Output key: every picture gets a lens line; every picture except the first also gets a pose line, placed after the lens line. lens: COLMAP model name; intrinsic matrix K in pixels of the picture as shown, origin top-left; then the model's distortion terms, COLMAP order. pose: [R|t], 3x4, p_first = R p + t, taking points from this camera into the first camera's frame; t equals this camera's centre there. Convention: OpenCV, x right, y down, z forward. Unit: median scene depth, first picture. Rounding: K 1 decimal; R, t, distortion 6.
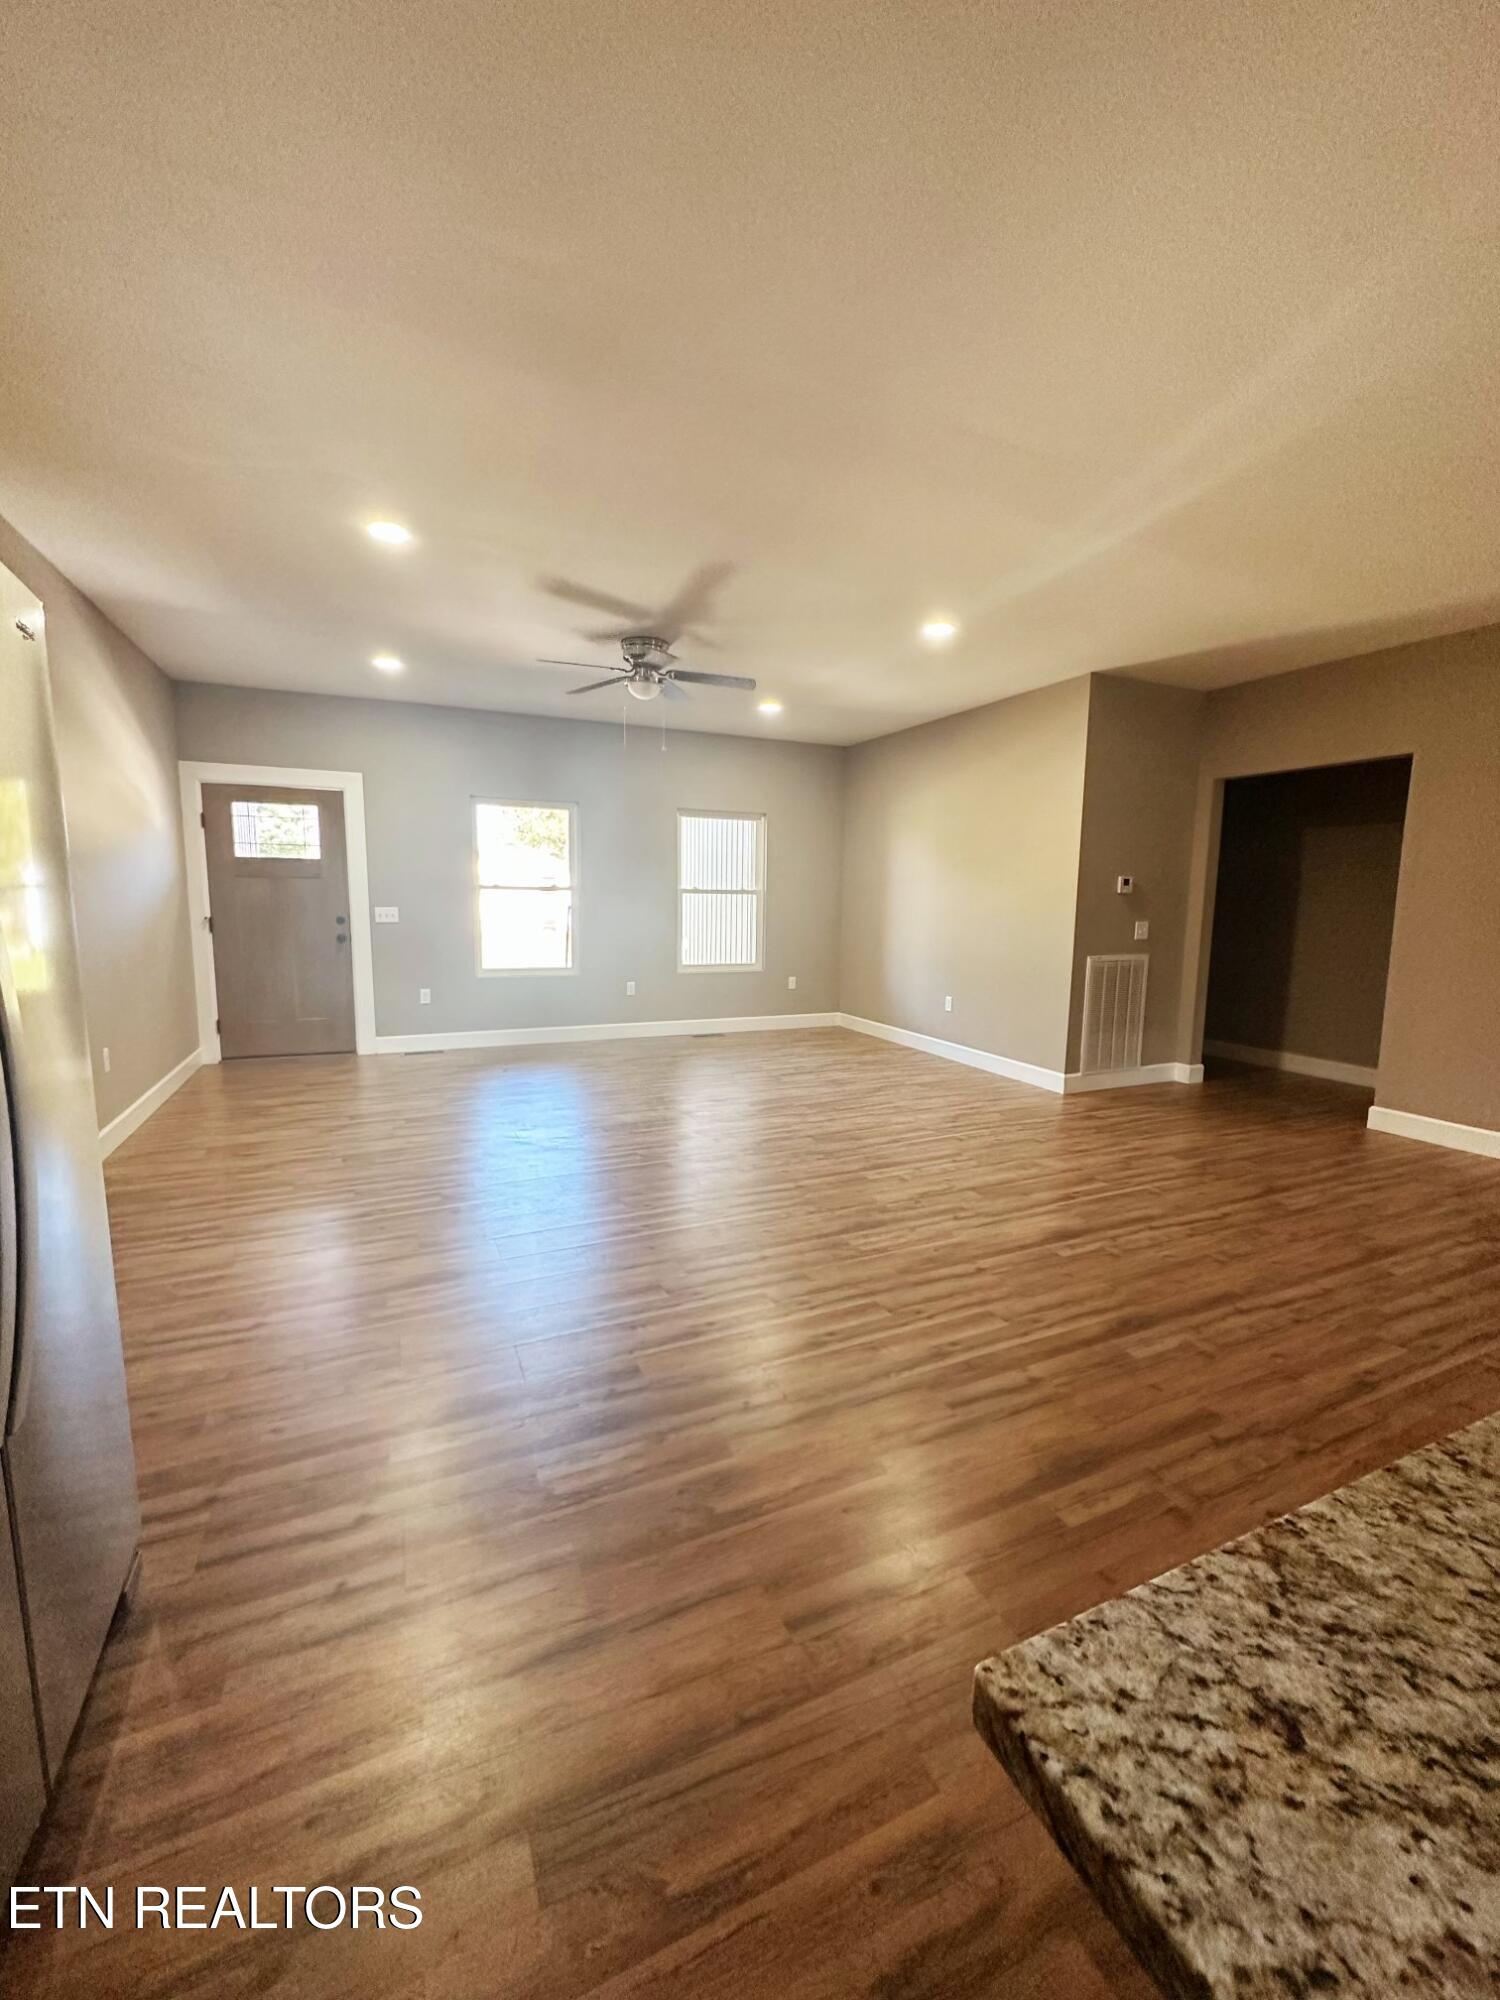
lens RADIAL K [[795.0, 0, 744.0], [0, 795.0, 998.2], [0, 0, 1]] dist [-0.000731, 0.000380]
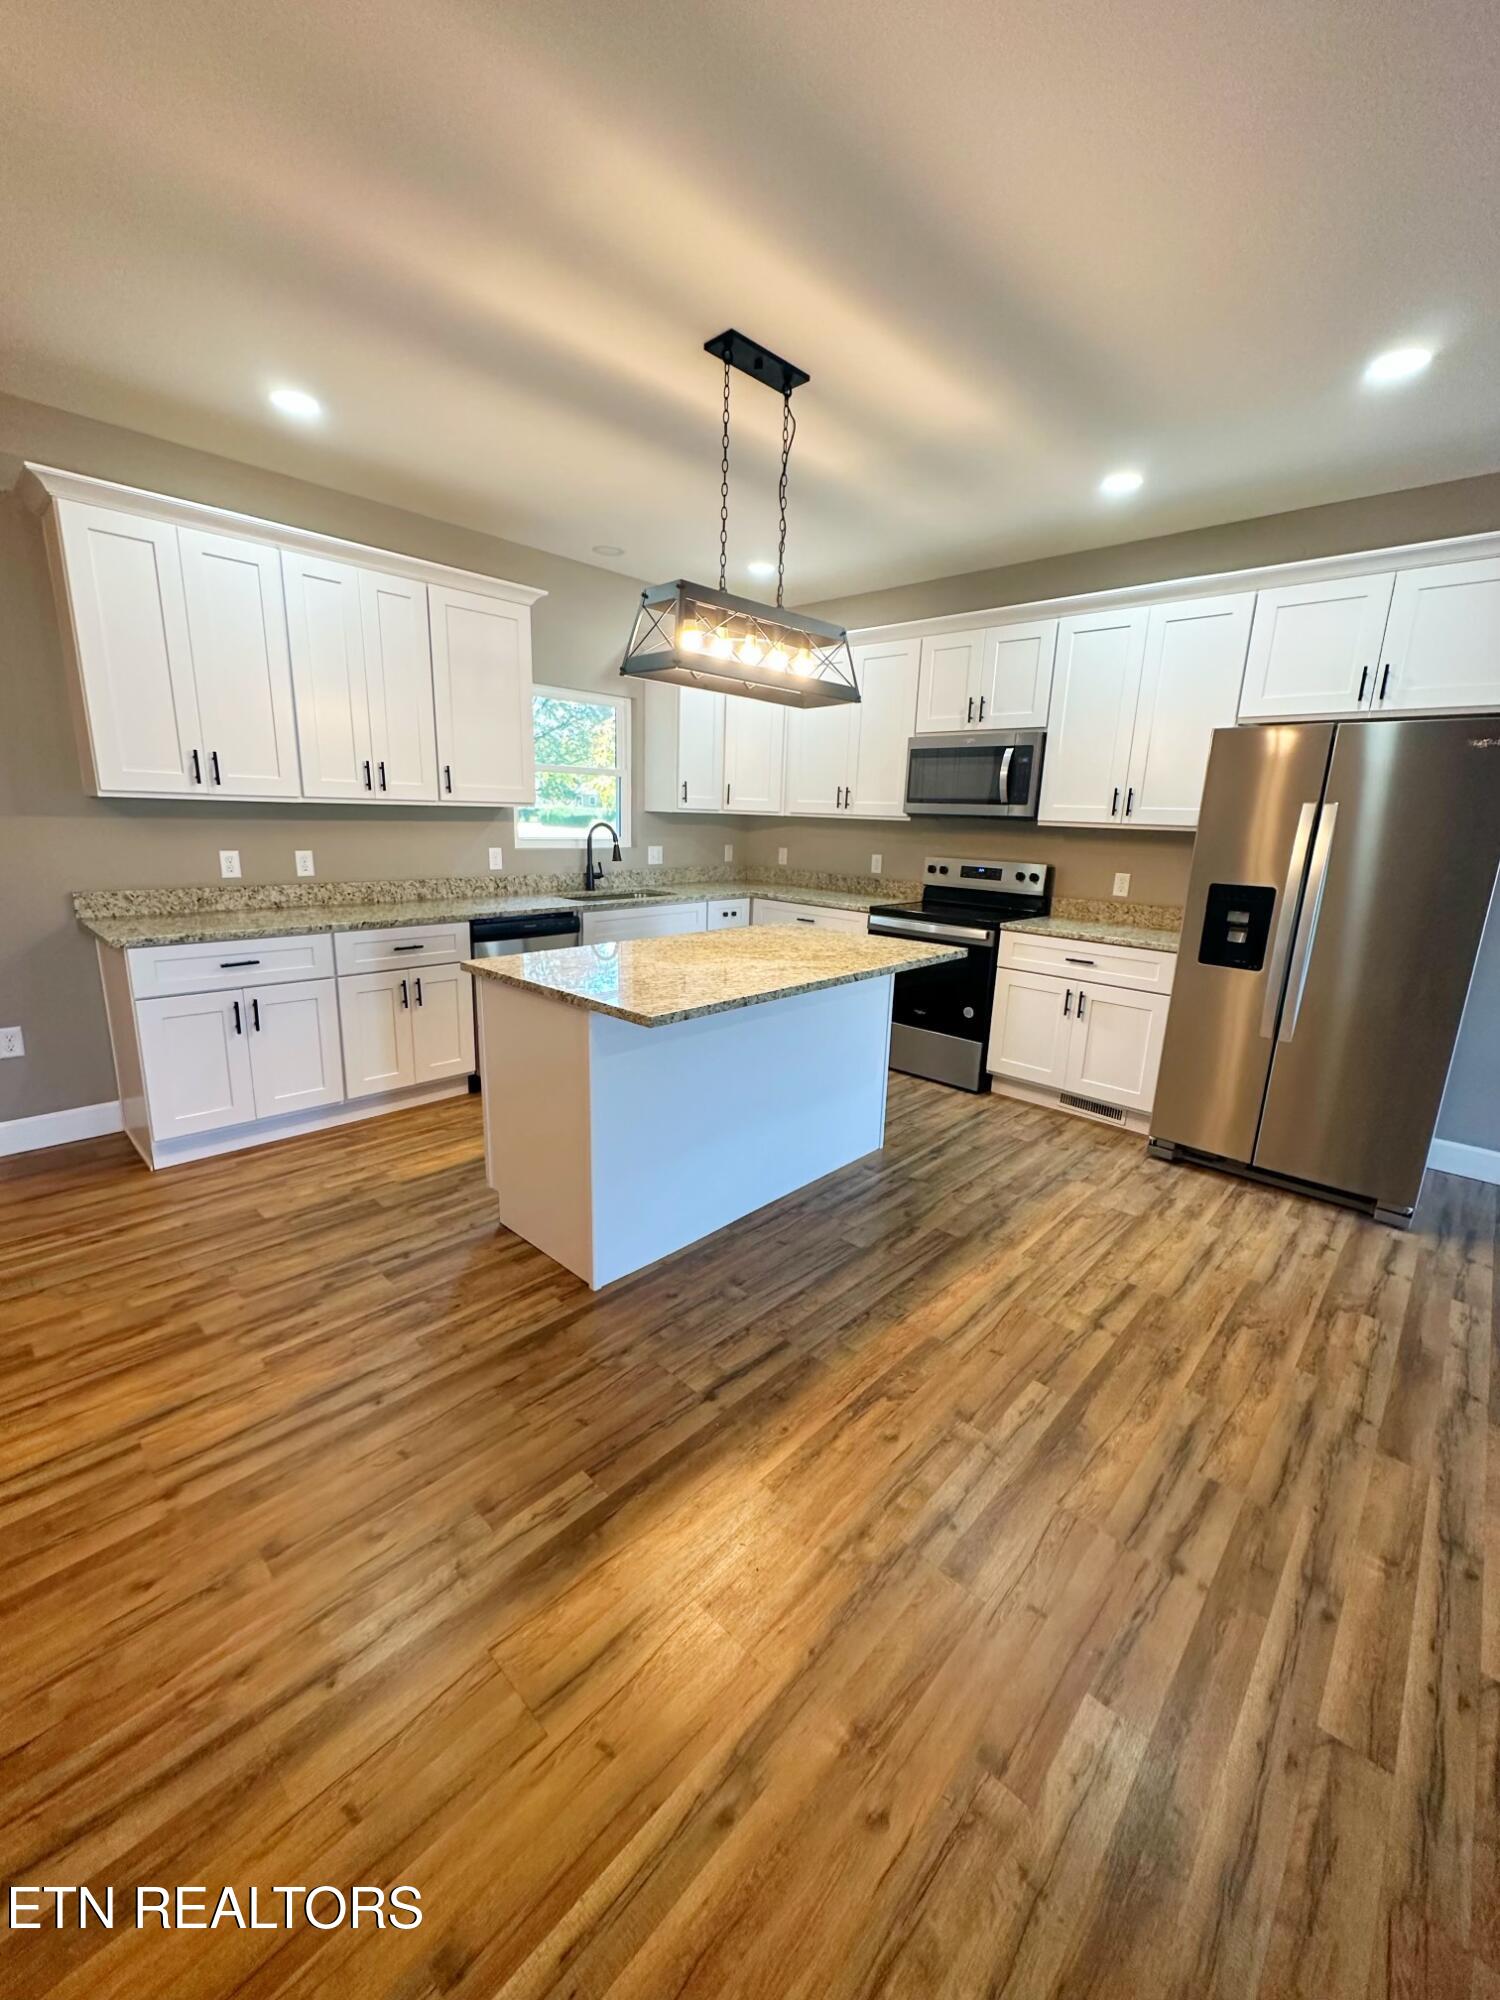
lens RADIAL K [[795.0, 0, 747.8], [0, 795.0, 998.8], [0, 0, 1]] dist [-0.000731, 0.000380]
pose [[-0.922506, 0.049004, -0.382860, 0.390388], [-0.090439, 0.936853, 0.337826, -0.081114], [0.375238, 0.346272, -0.859821, 0.522777]]
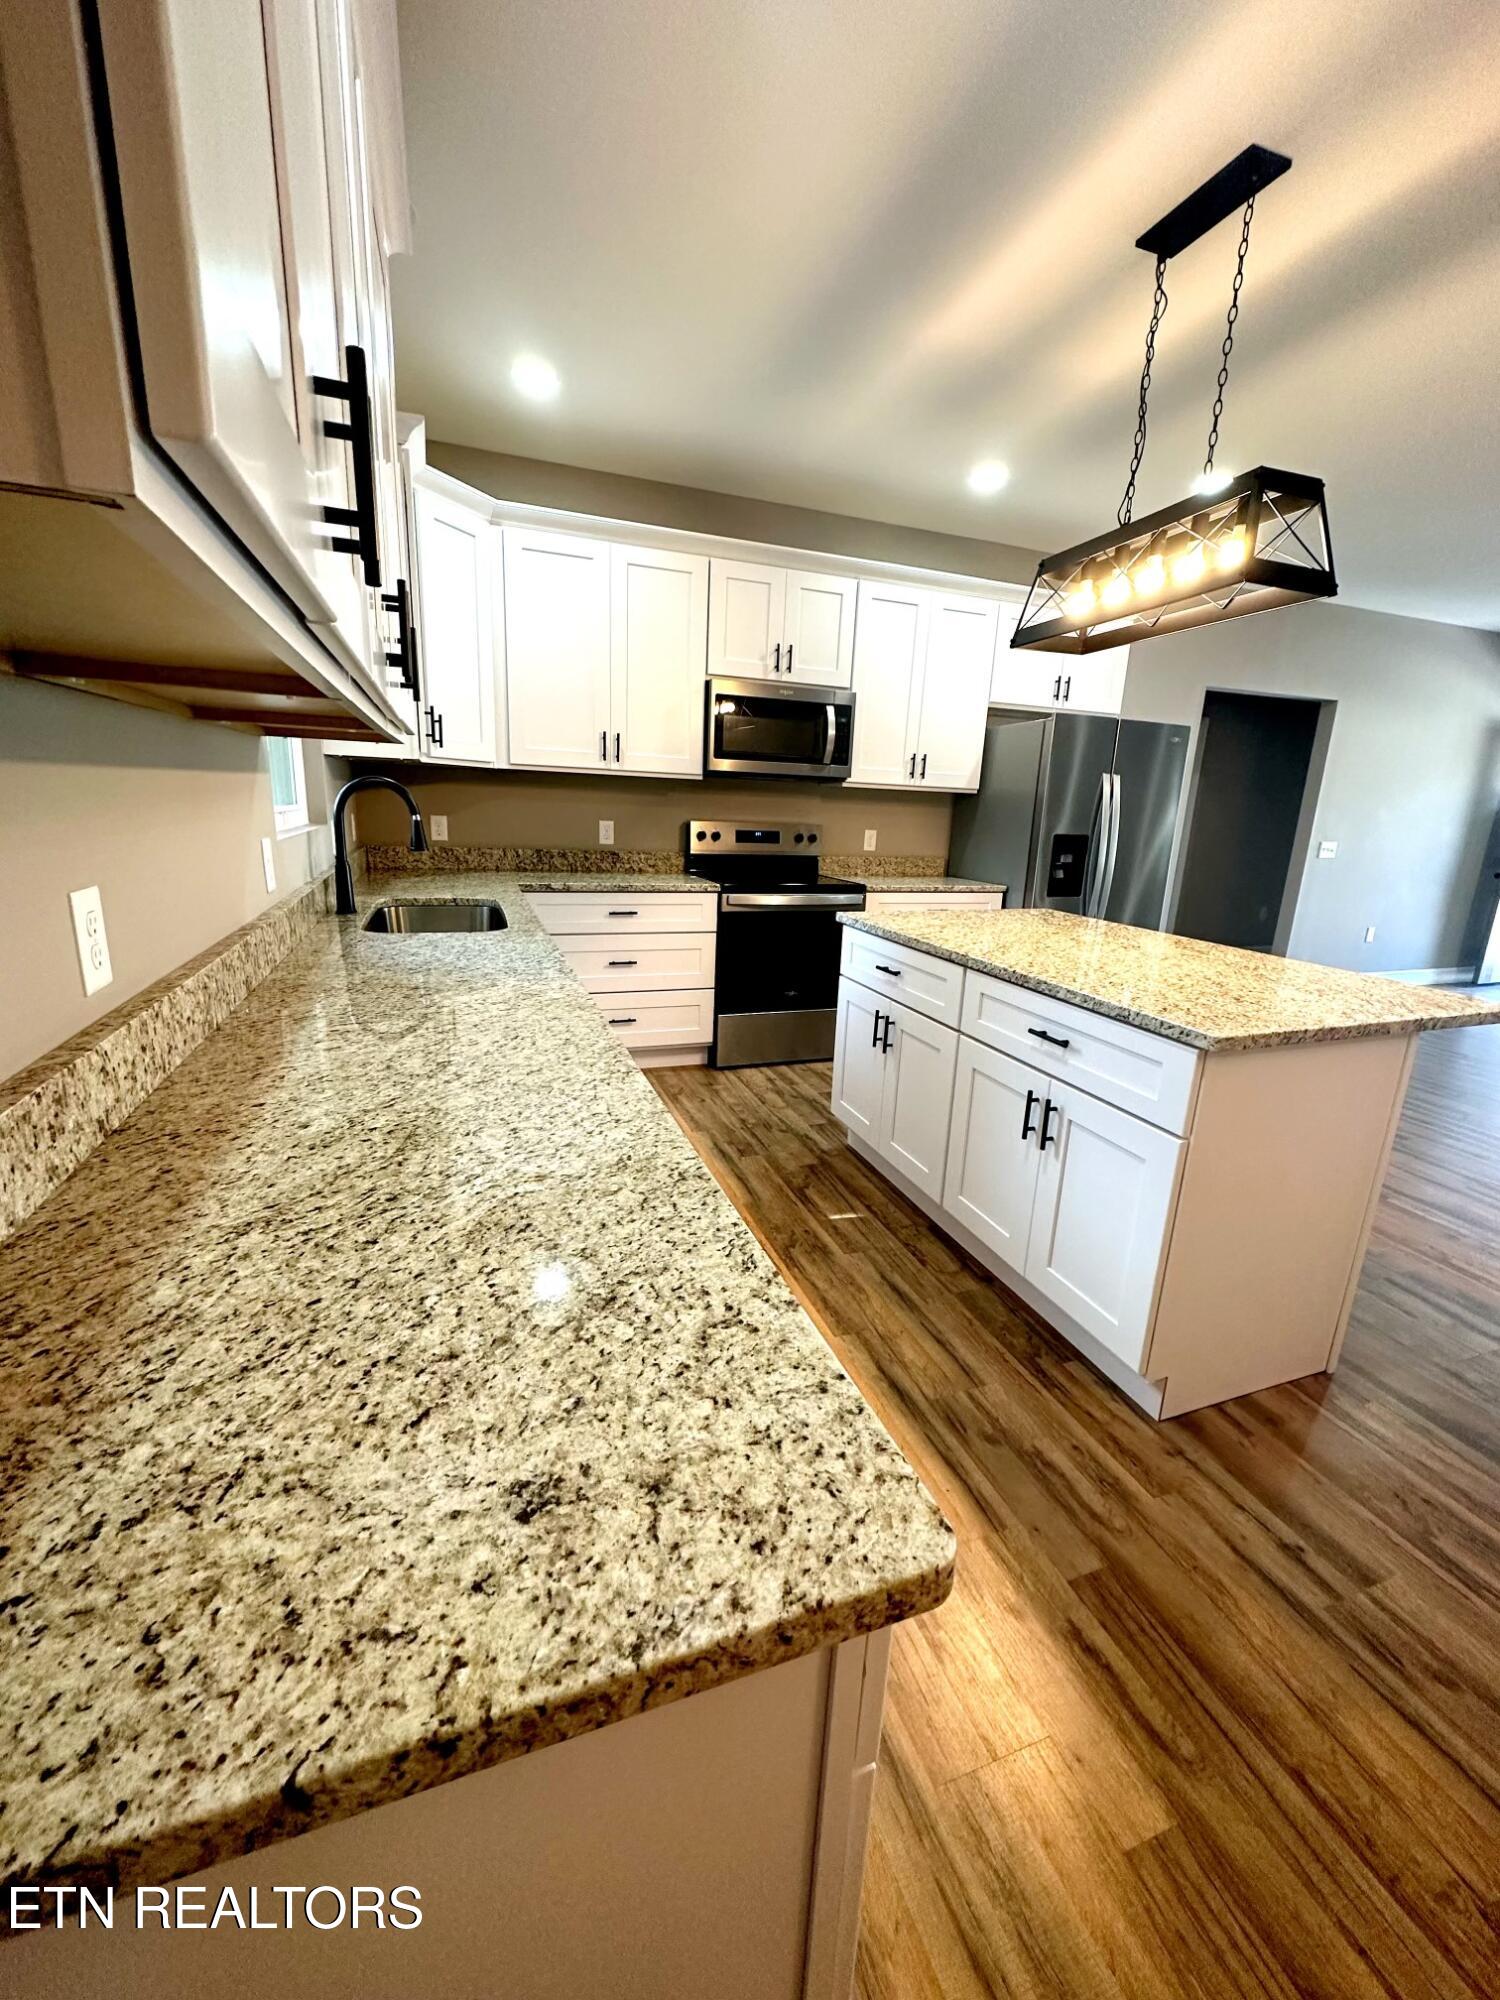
lens RADIAL K [[795.0, 0, 754.3], [0, 795.0, 997.6], [0, 0, 1]] dist [-0.000731, 0.000380]
pose [[-0.067269, 0.226764, -0.971624, 0.638318], [-0.169482, 0.957080, 0.235104, 0.024849], [0.983235, 0.180488, -0.025950, -0.113283]]
